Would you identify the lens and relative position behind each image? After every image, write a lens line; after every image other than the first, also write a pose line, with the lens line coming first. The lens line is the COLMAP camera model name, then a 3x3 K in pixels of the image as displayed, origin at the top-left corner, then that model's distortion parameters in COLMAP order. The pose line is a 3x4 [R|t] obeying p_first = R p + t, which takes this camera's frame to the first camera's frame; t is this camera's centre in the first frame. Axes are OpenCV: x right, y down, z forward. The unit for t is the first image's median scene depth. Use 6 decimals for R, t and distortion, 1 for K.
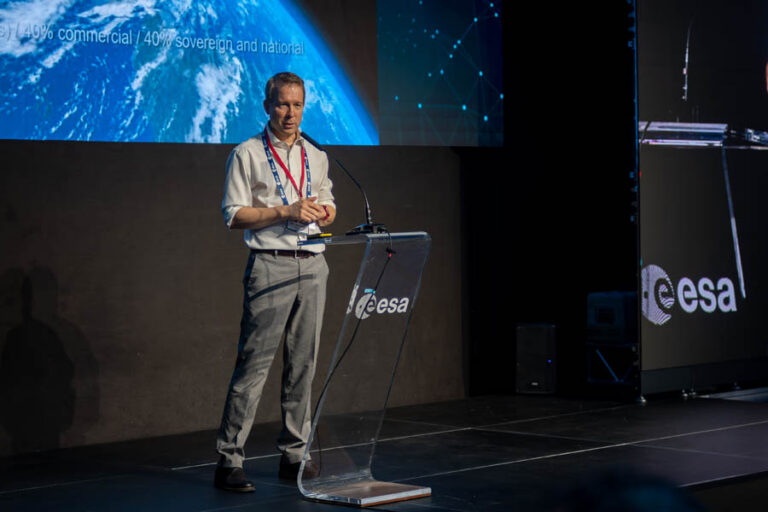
lens RADIAL K [[1905.3, 0, 378.1], [0, 1905.3, 254.6], [0, 0, 1]] dist [0.077307, 0.000000]
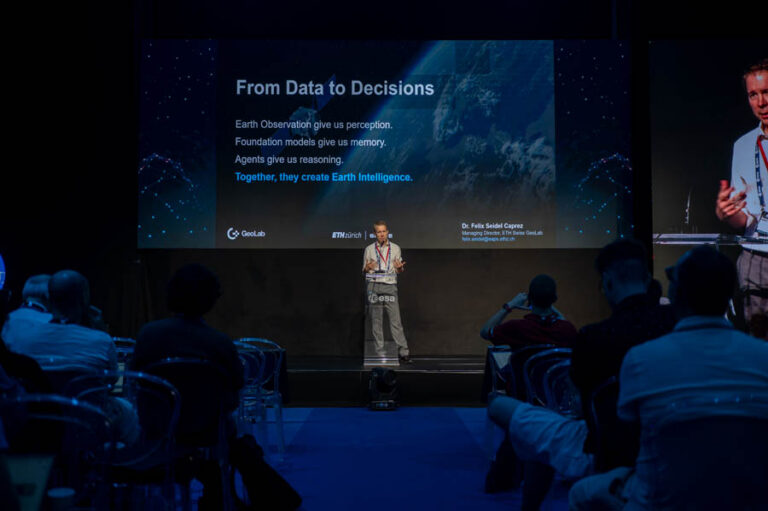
lens RADIAL K [[911.1, 0, 380.9], [0, 911.1, 257.2], [0, 0, 1]] dist [0.001937, 0.000000]
pose [[0.689092, -0.027246, -0.724161, 0.673947], [-0.023436, 0.997932, -0.059848, 0.029305], [0.724294, 0.058213, 0.687029, 0.018705]]
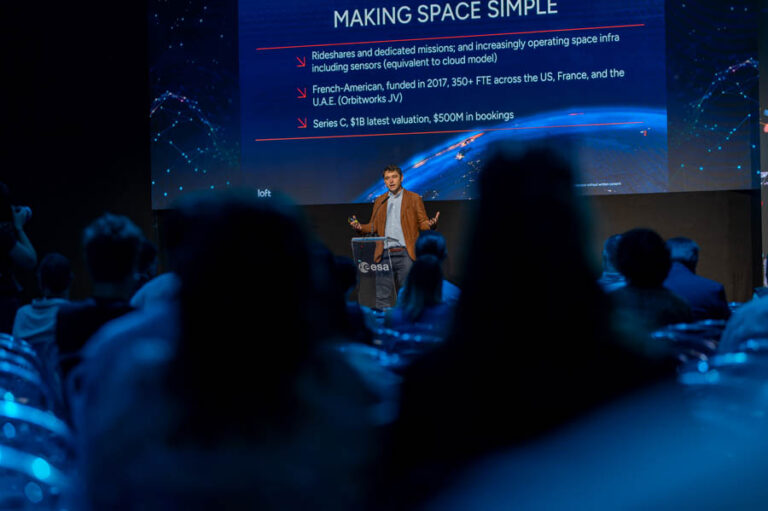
lens RADIAL K [[1799.8, 0, 381.3], [0, 1799.8, 258.0], [0, 0, 1]] dist [-0.013742, 0.000000]
pose [[0.429371, -0.004574, -0.903117, 1.387276], [-0.002908, 0.999975, -0.006448, 0.017118], [0.903123, 0.005395, 0.429347, 0.006795]]
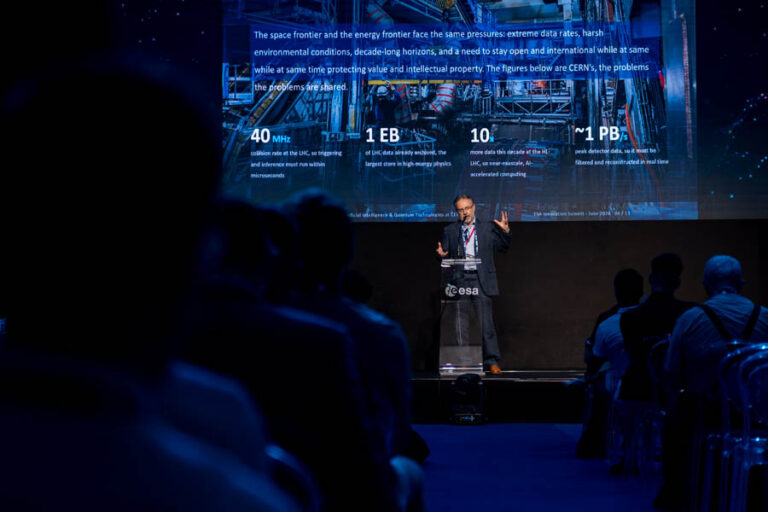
lens RADIAL K [[2238.4, 0, 379.4], [0, 2238.4, 252.4], [0, 0, 1]] dist [0.060126, 0.000000]
pose [[0.686503, -0.012061, -0.727027, 1.266874], [-0.016921, 0.999327, -0.032556, 0.044591], [0.726930, 0.034652, 0.685837, -0.626805]]
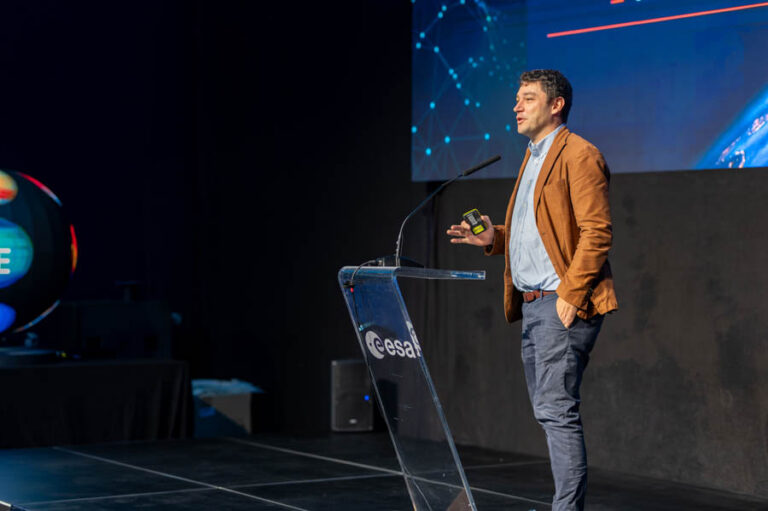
lens RADIAL K [[1799.8, 0, 384.1], [0, 1799.8, 257.9], [0, 0, 1]] dist [-0.013742, 0.000000]
pose [[-0.237859, 0.019768, -0.971099, 0.559527], [-0.021826, 0.999432, 0.025690, -0.027007], [0.971054, 0.027306, -0.237292, 0.790282]]
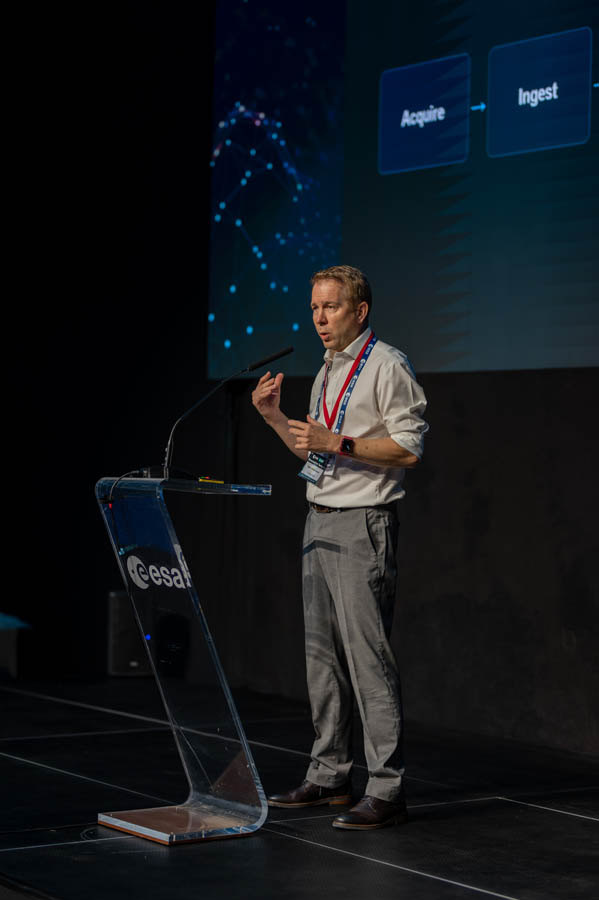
lens RADIAL K [[2109.2, 0, 297.3], [0, 2109.2, 453.1], [0, 0, 1]] dist [-0.013742, 0.000000]
pose [[-0.197576, 0.007740, -0.980257, 0.542949], [-0.035859, 0.999243, 0.015117, -0.026005], [0.979632, 0.038138, -0.197148, 0.802591]]
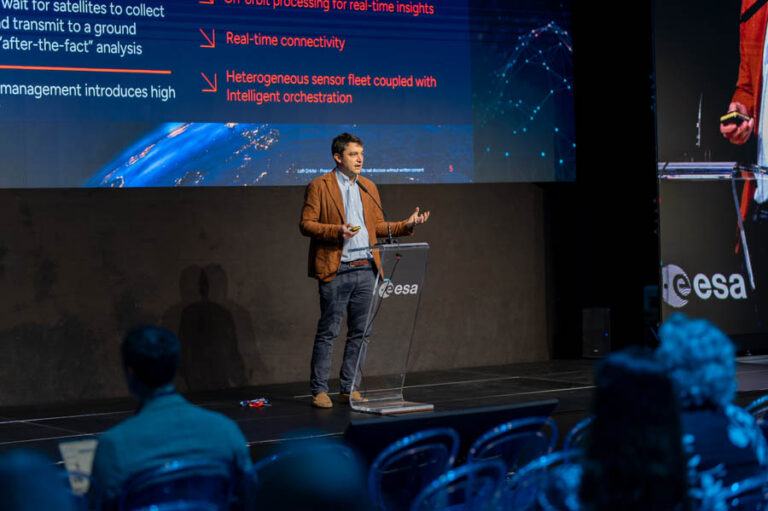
lens RADIAL K [[1799.8, 0, 376.9], [0, 1799.8, 253.3], [0, 0, 1]] dist [-0.013742, 0.000000]
pose [[0.978959, -0.011067, -0.203757, 0.195660], [0.010569, 0.999938, -0.003532, -0.000649], [0.203783, 0.001304, 0.979015, -0.325946]]
